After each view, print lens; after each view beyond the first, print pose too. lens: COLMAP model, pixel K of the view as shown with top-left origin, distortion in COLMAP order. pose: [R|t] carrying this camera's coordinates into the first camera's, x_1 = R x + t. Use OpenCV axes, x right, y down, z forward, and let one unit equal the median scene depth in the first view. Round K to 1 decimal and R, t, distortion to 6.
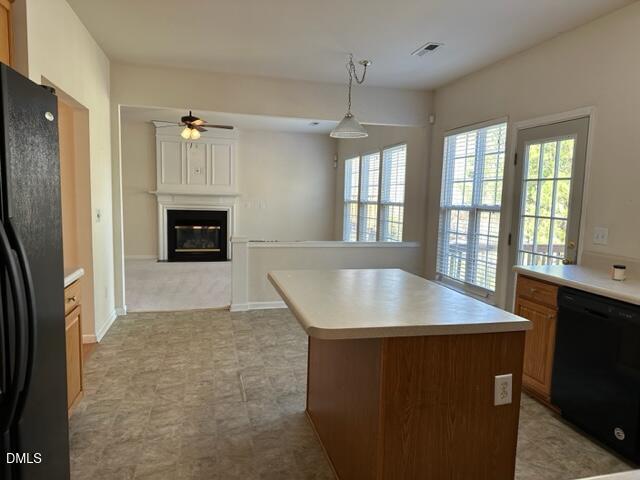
lens RADIAL K [[439.8, 0, 320.0], [0, 439.8, 240.0], [0, 0, 1]] dist [0.001446, 0.000031]
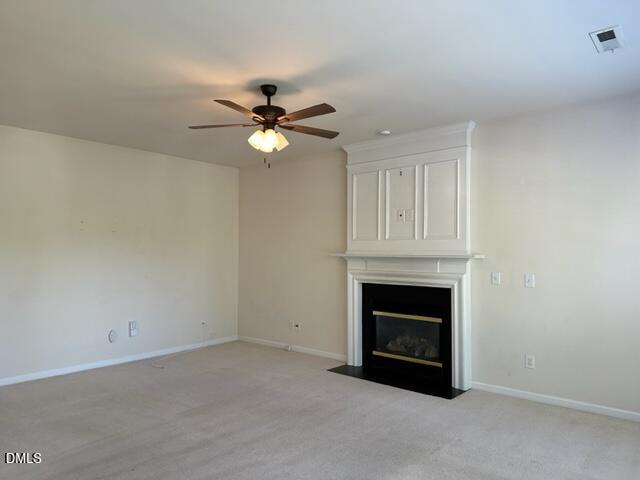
lens RADIAL K [[439.8, 0, 320.0], [0, 439.8, 240.0], [0, 0, 1]] dist [0.001446, 0.000031]
pose [[0.562917, -0.052374, -0.824852, 0.123735], [-0.074528, 0.990708, -0.113766, -0.053111], [0.823146, 0.125515, 0.553784, 0.597375]]
